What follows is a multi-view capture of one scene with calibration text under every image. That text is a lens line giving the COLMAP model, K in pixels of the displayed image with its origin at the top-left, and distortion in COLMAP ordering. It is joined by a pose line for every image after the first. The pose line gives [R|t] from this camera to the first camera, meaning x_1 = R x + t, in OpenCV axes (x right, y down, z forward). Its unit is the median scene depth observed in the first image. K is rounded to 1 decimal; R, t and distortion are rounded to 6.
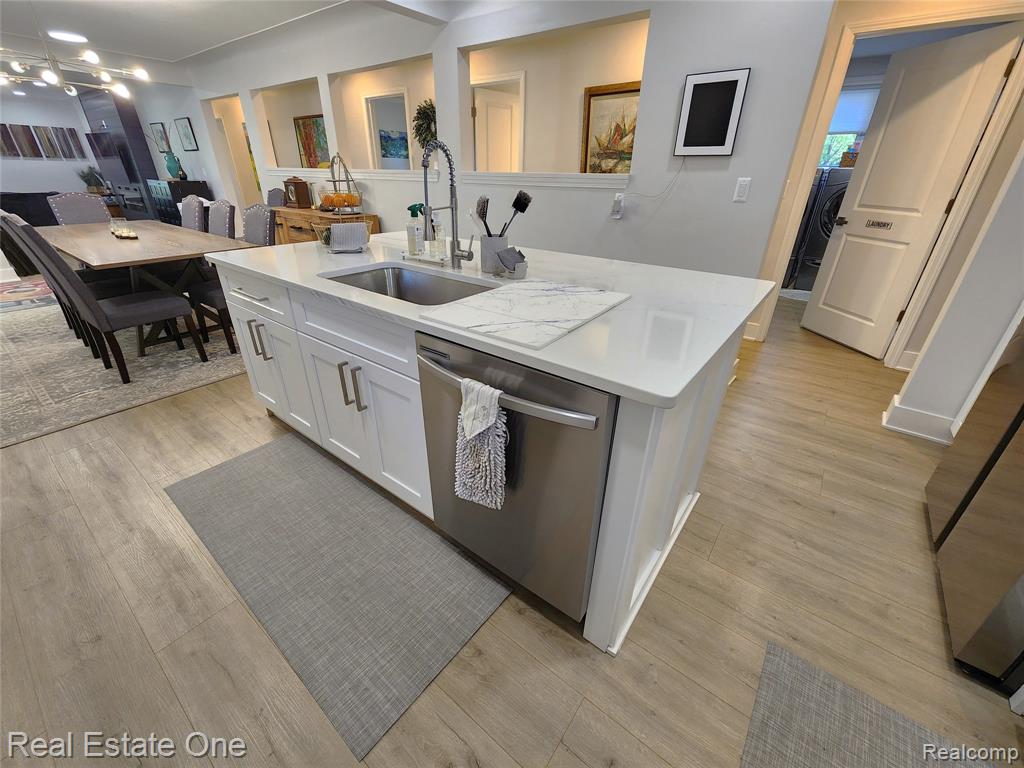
lens RADIAL K [[420.0, 0, 515.4], [0, 420.0, 383.5], [0, 0, 1]] dist [0.002418, 0.000036]
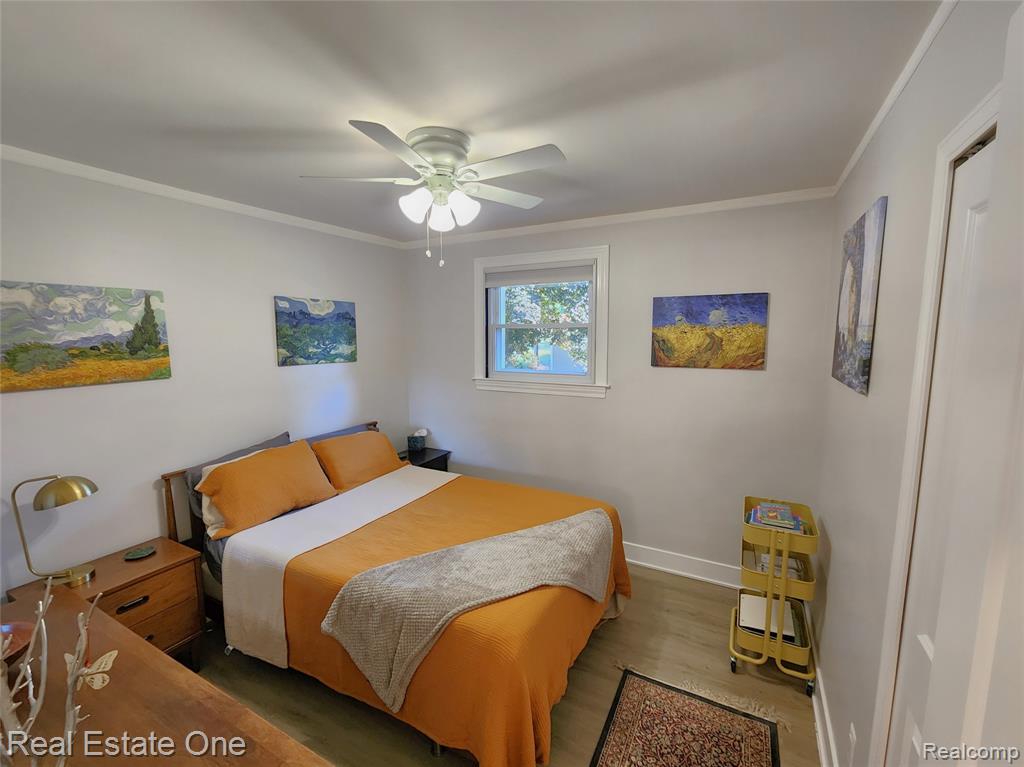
lens RADIAL K [[420.0, 0, 513.4], [0, 420.0, 383.4], [0, 0, 1]] dist [0.002418, 0.000036]
pose [[0.989009, -0.040687, 0.142149, -0.174109], [0.086373, 0.939284, -0.332094, -0.389712], [-0.120006, 0.340721, 0.932474, 0.653471]]
